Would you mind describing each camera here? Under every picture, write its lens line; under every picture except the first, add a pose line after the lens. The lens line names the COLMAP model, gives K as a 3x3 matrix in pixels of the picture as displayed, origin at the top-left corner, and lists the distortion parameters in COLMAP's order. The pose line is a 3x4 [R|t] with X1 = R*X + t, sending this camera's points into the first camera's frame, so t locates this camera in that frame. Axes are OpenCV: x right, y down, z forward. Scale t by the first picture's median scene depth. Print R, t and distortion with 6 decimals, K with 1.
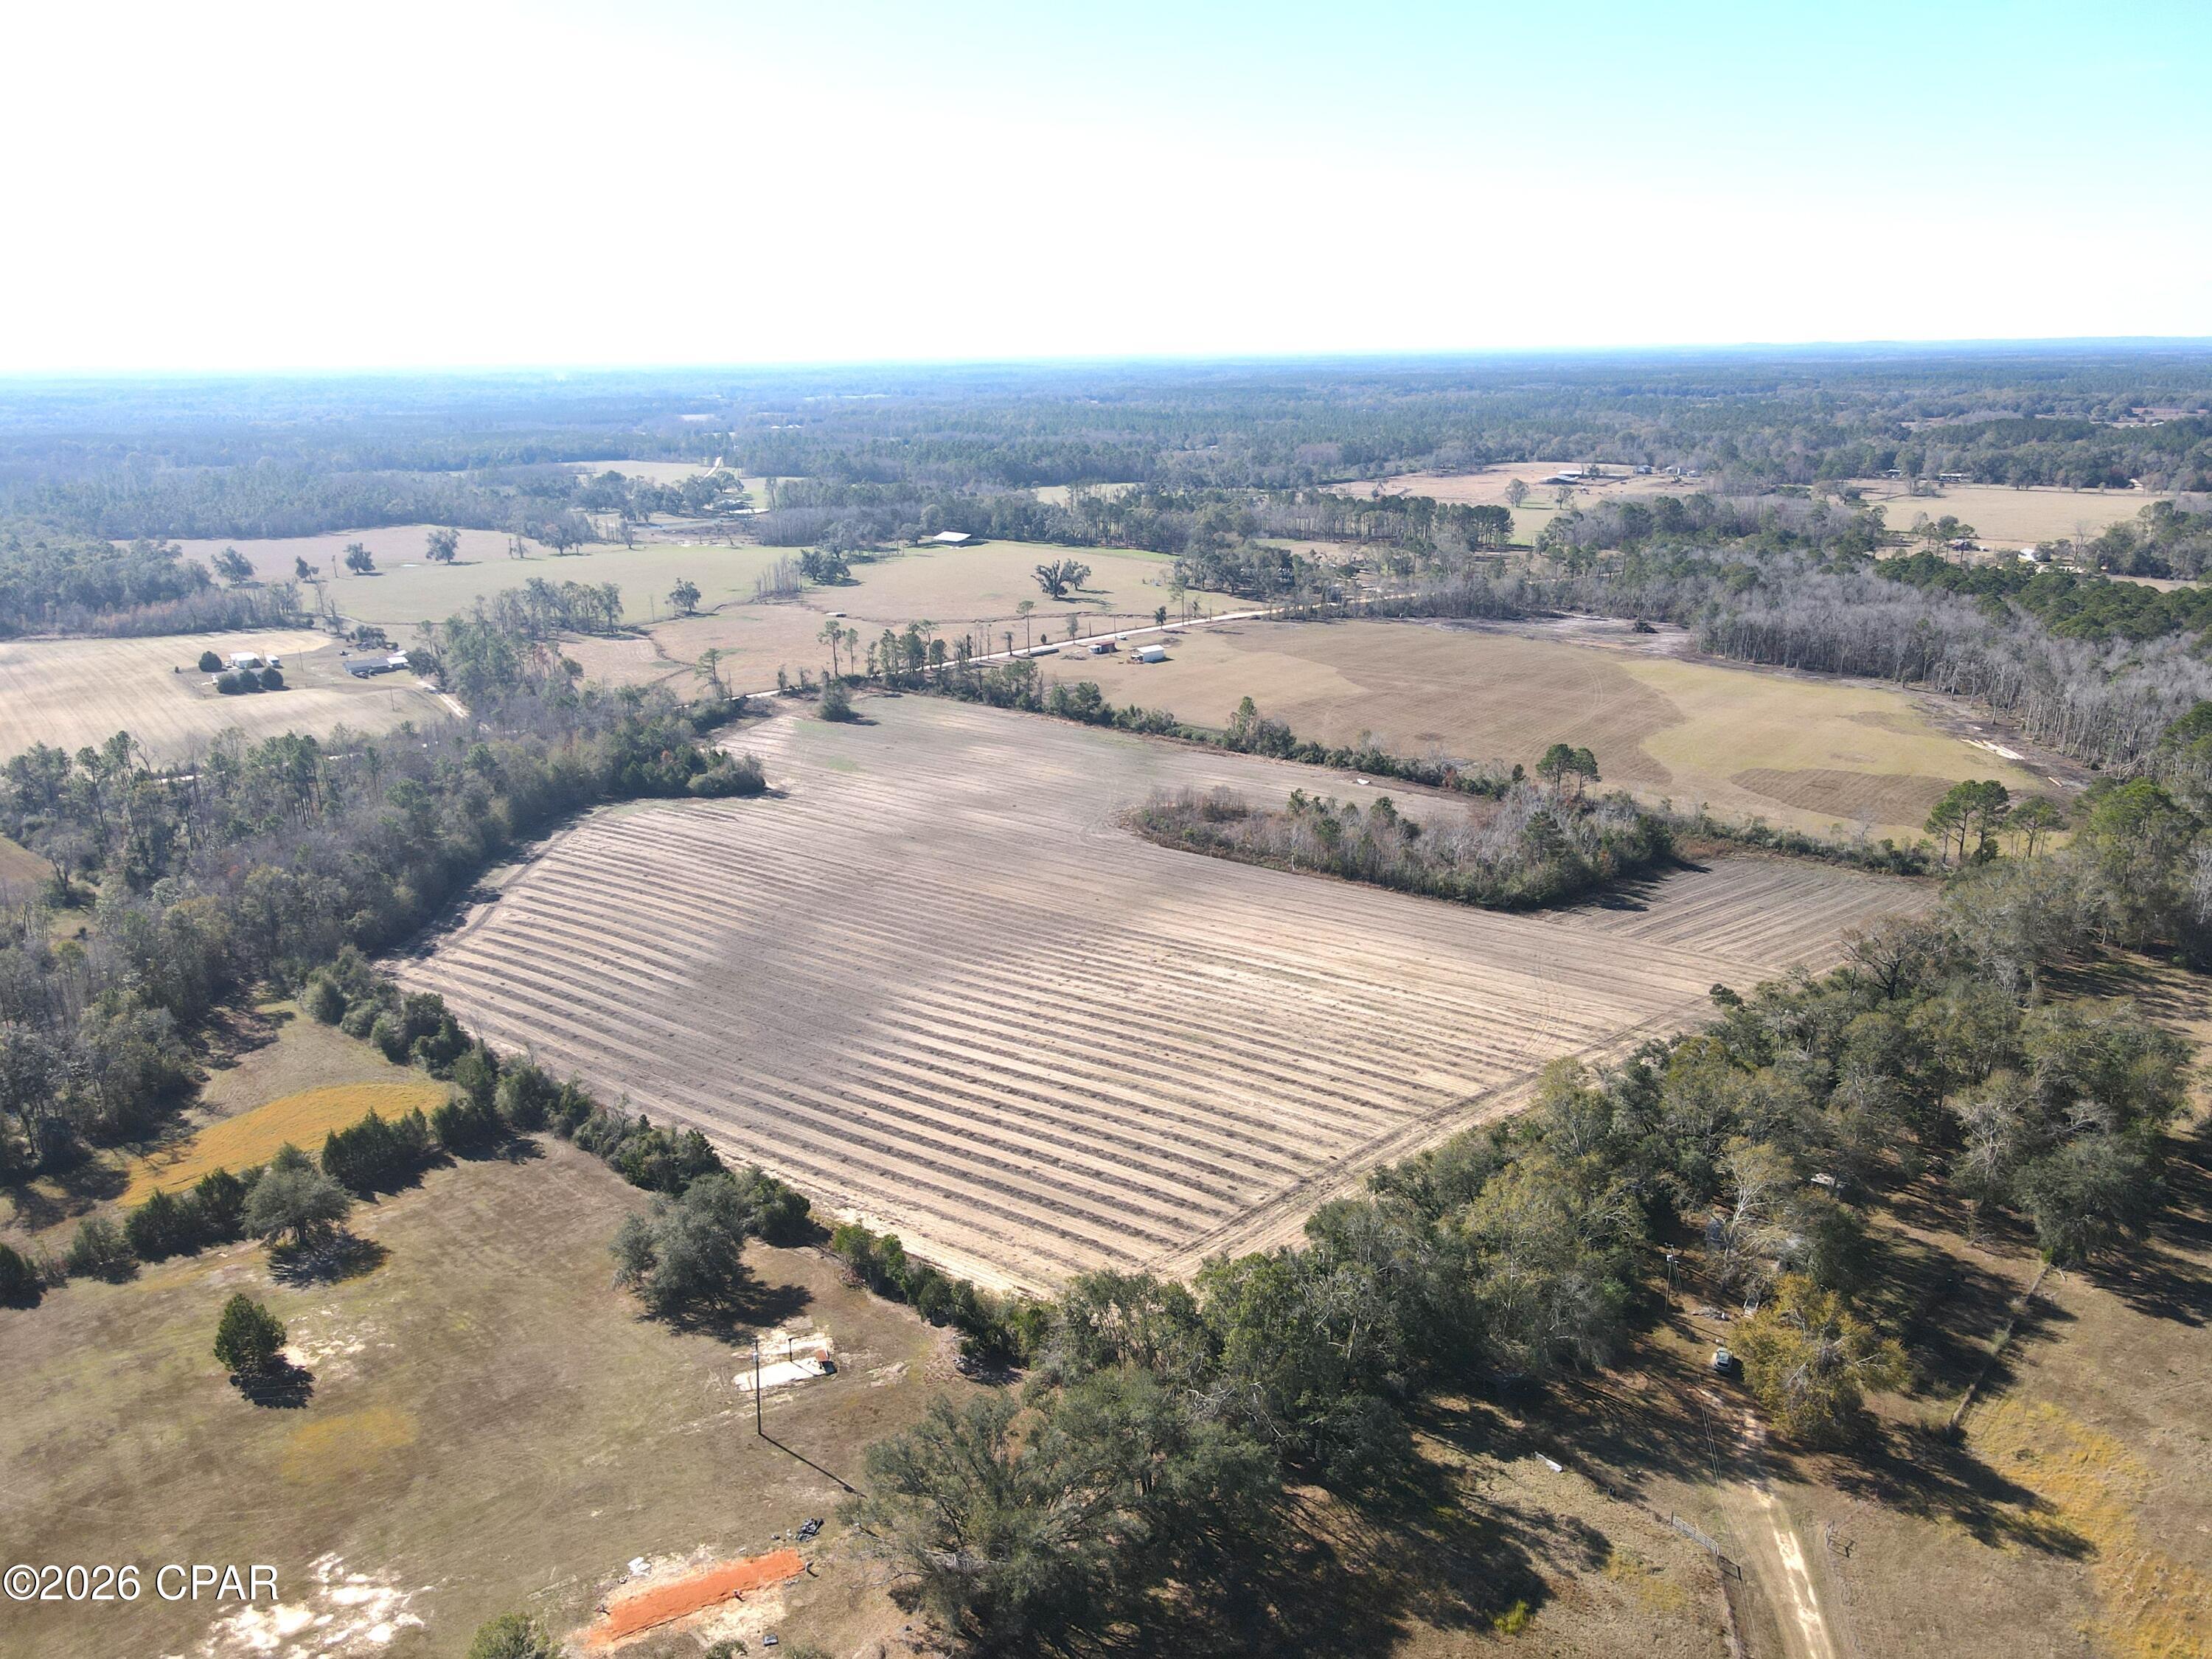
lens RADIAL K [[1620.6, 0, 1100.5], [0, 1620.6, 827.2], [0, 0, 1]] dist [0.000140, 0.006888]
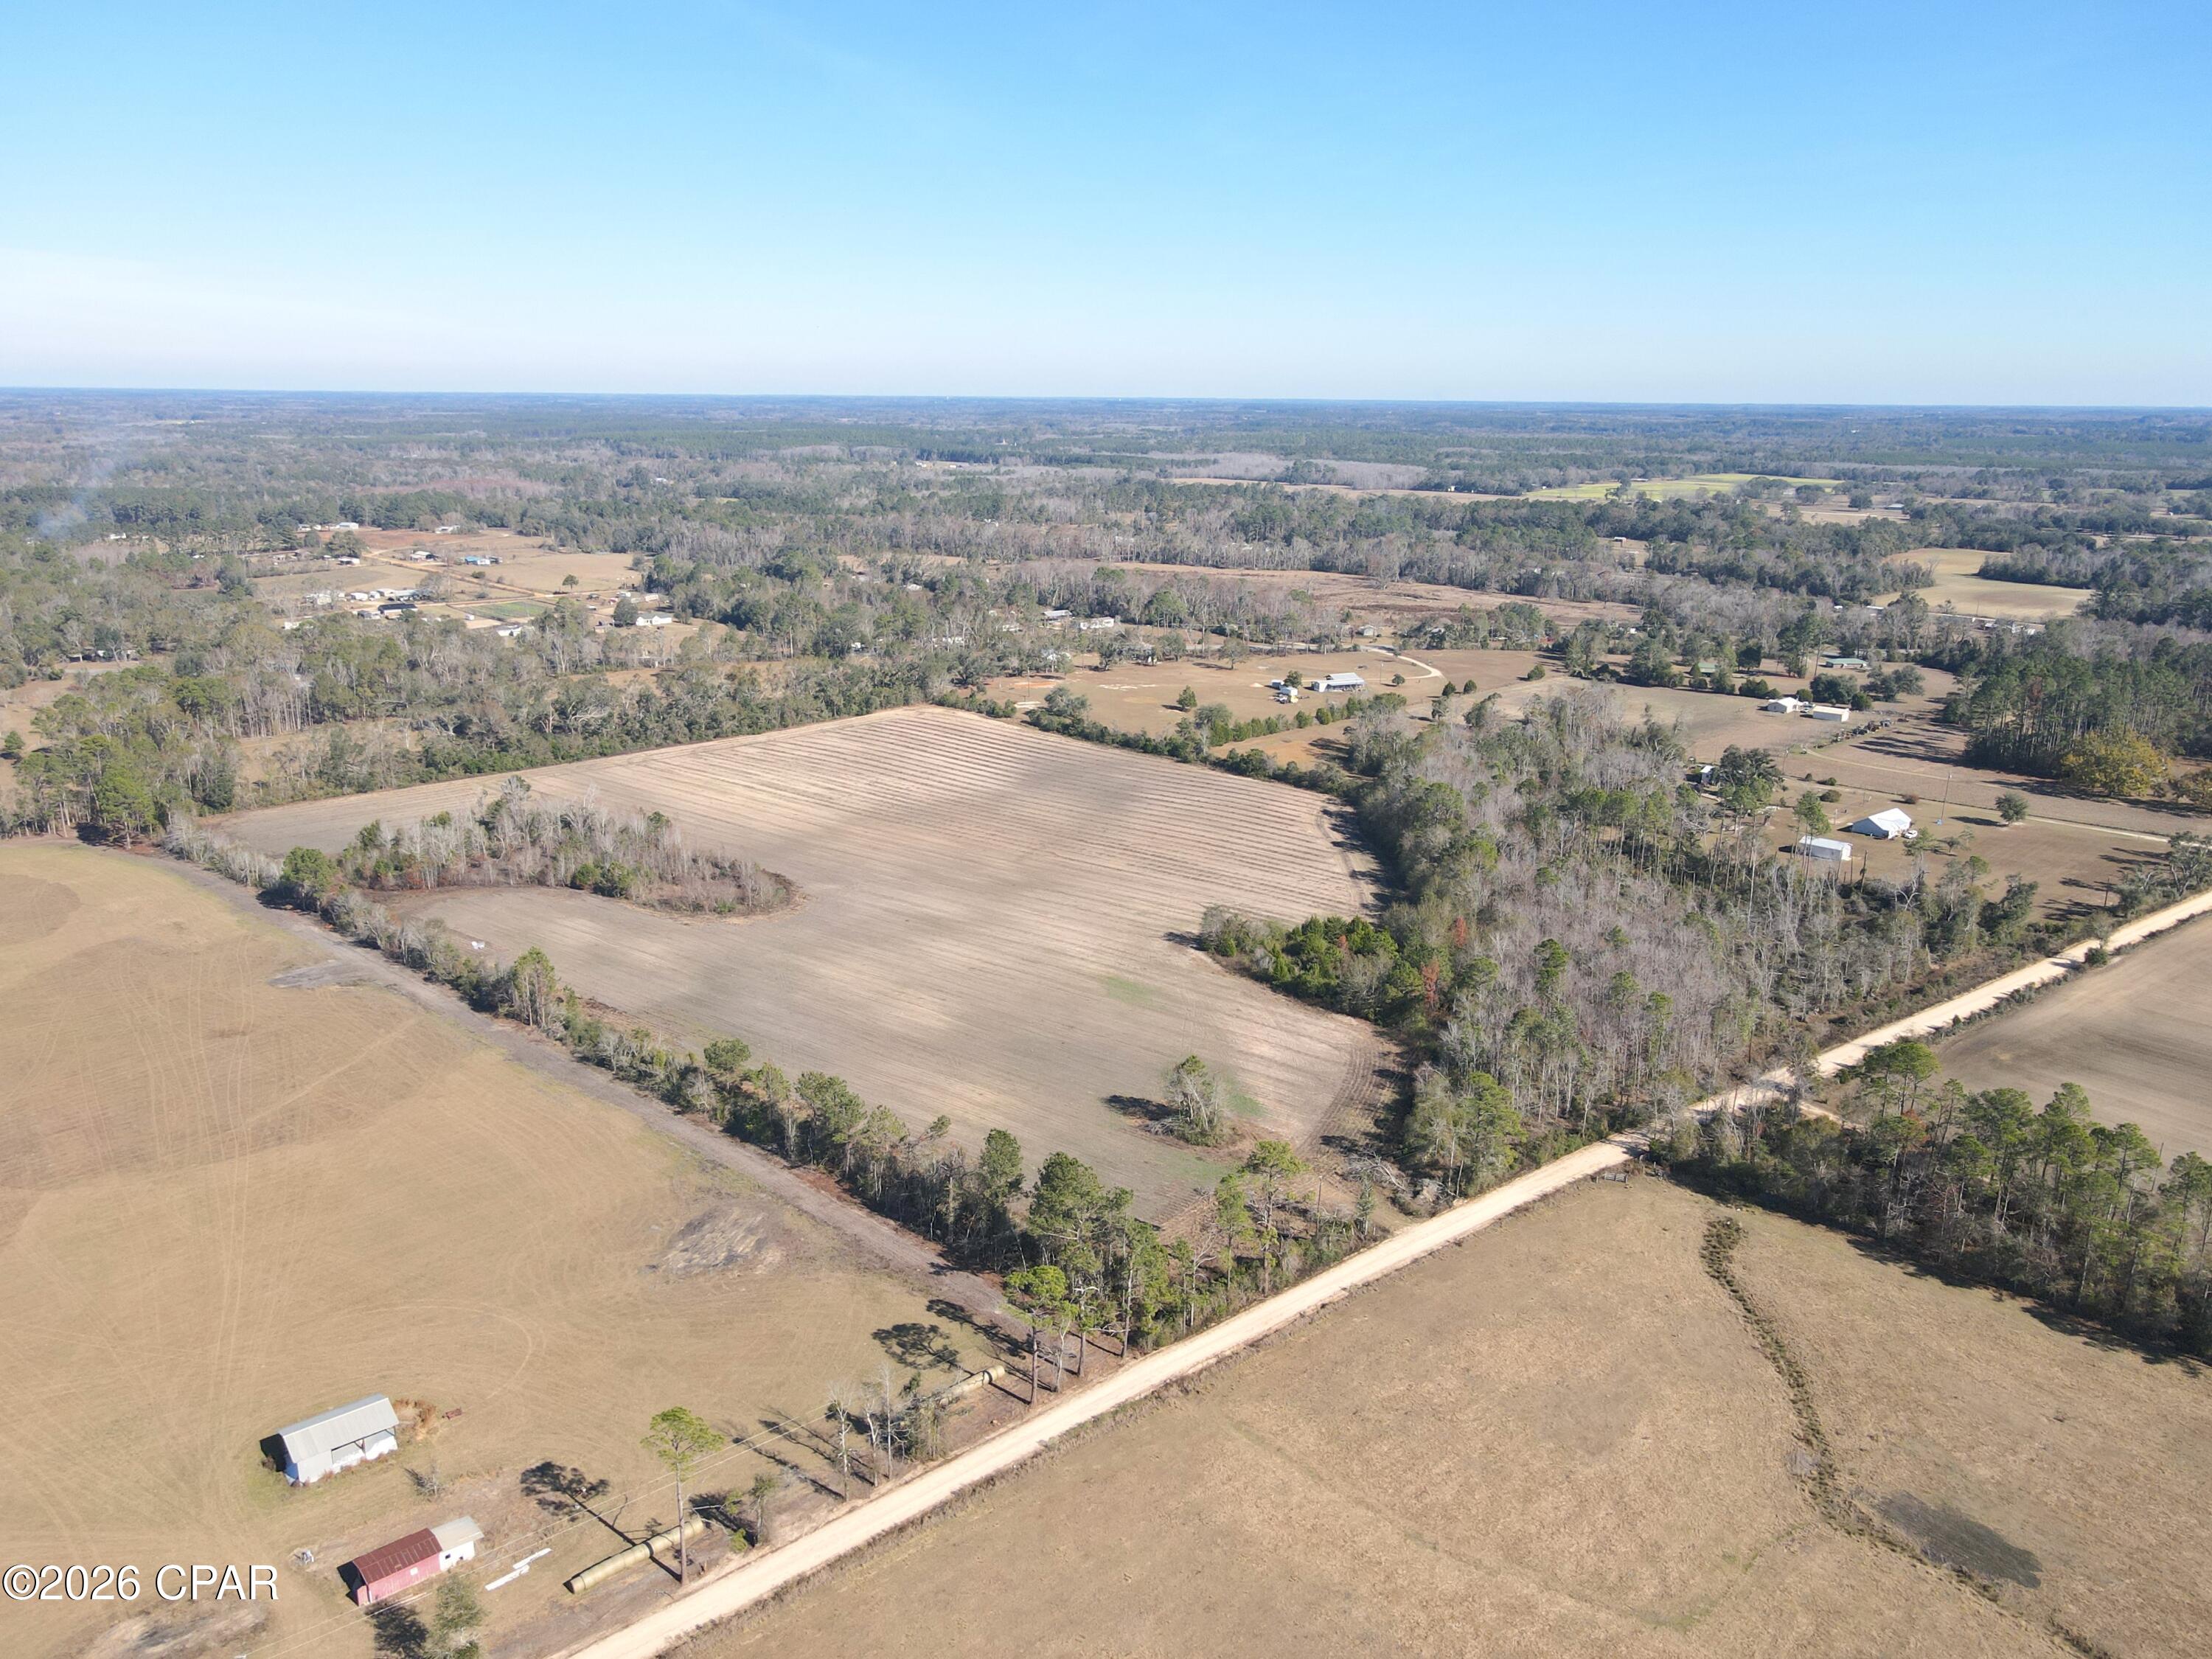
lens RADIAL K [[1626.1, 0, 1091.1], [0, 1626.1, 833.4], [0, 0, 1]] dist [-0.000548, 0.026746]
pose [[-0.999451, -0.008324, 0.032080, -0.289641], [0.009955, 0.847843, 0.530154, -0.844820], [-0.031612, 0.530182, -0.847295, 2.739660]]
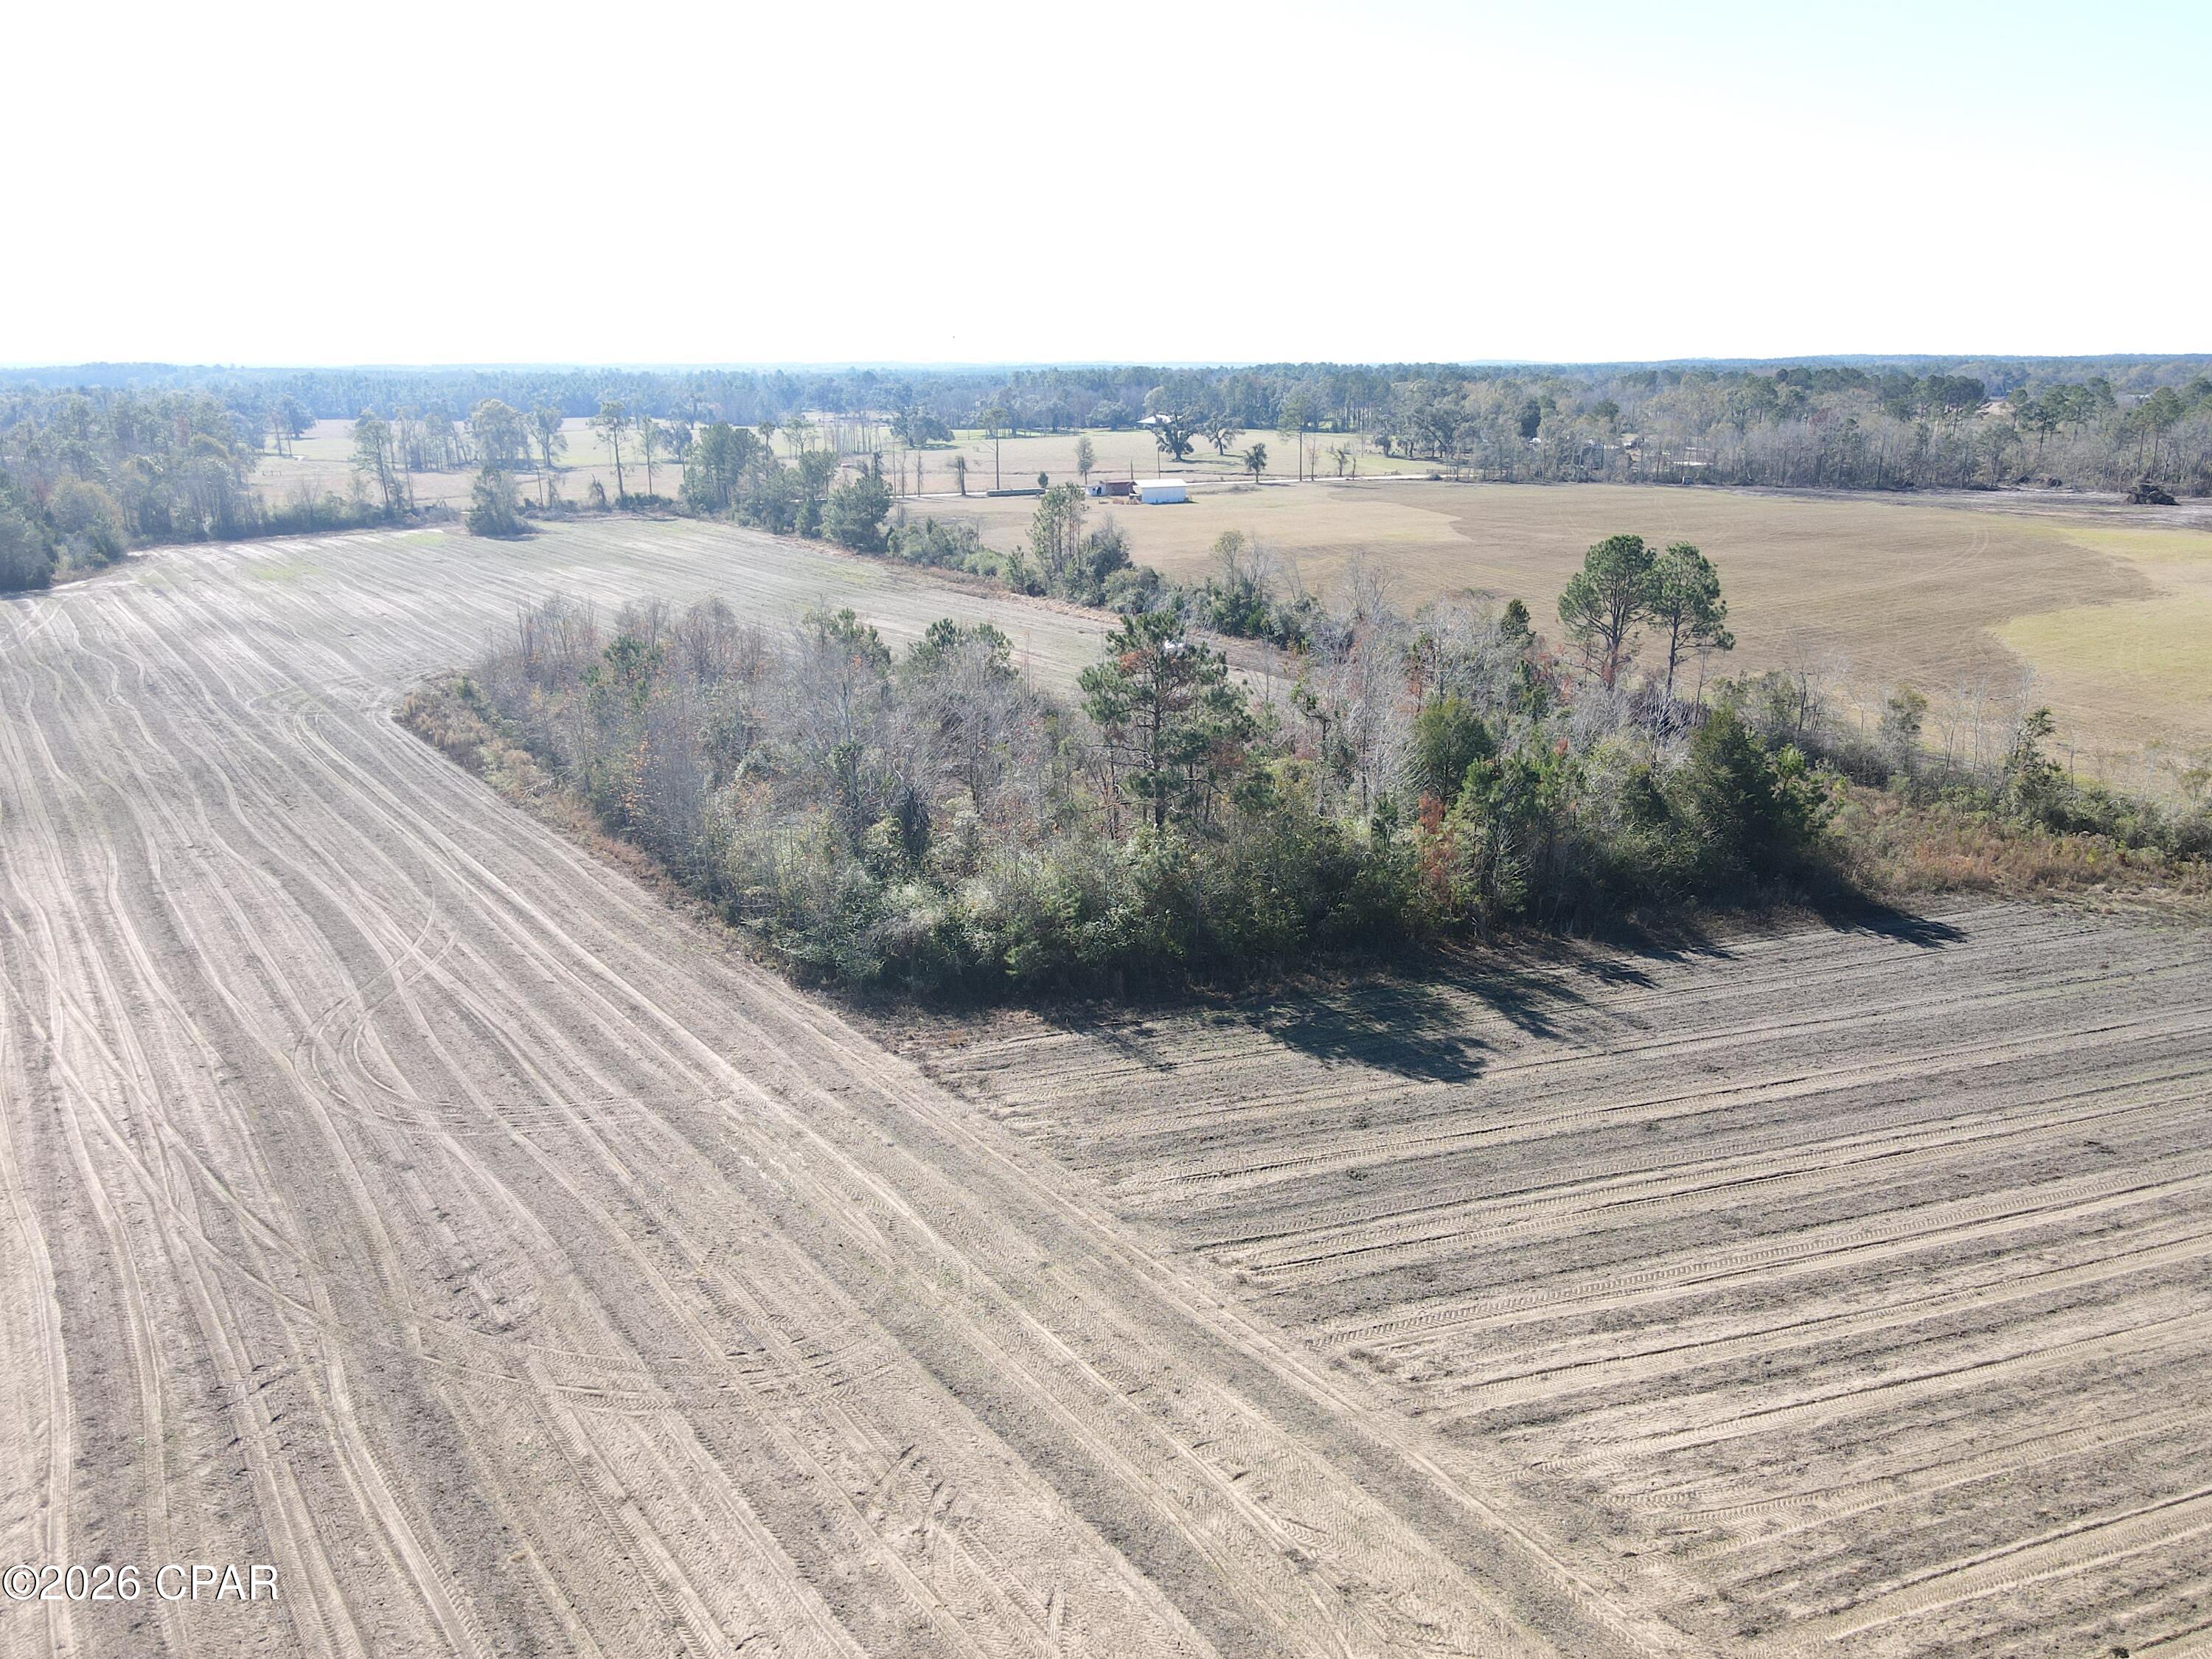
lens RADIAL K [[1626.1, 0, 1091.1], [0, 1626.1, 833.4], [0, 0, 1]] dist [-0.000548, 0.026746]
pose [[0.948959, 0.091696, -0.301775, 0.444134], [-0.092992, 0.995616, 0.010104, 0.028001], [0.301378, 0.018475, 0.953326, 0.991941]]
